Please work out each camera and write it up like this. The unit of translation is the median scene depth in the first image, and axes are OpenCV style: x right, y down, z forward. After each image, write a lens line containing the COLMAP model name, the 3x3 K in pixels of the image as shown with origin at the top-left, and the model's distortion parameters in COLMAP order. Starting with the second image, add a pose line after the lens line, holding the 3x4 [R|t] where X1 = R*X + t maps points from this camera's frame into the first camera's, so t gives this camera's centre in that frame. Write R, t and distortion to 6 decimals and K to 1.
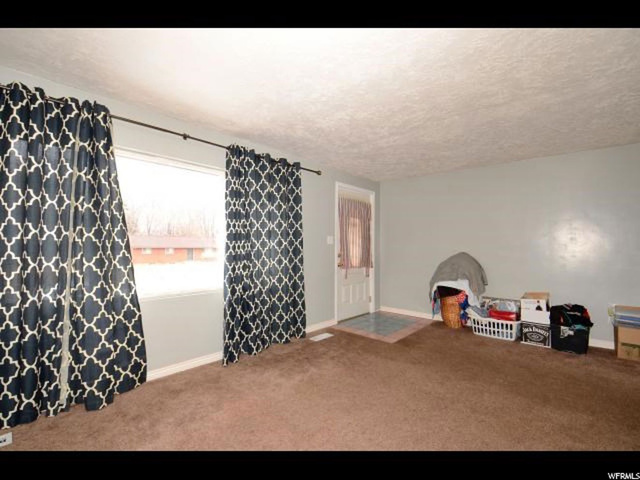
lens RADIAL K [[279.3, 0, 320.0], [0, 279.3, 240.0], [0, 0, 1]] dist [0.001357, 0.000150]
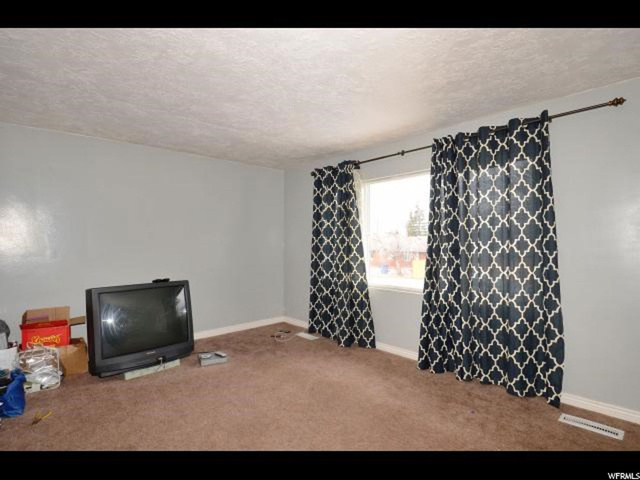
lens RADIAL K [[331.4, 0, 320.0], [0, 331.4, 240.0], [0, 0, 1]] dist [-0.001059, -0.000531]
pose [[-0.067897, -0.017880, -0.997532, 0.833544], [0.020871, 0.999595, -0.019338, 0.005444], [0.997474, -0.022133, -0.067497, 0.703711]]
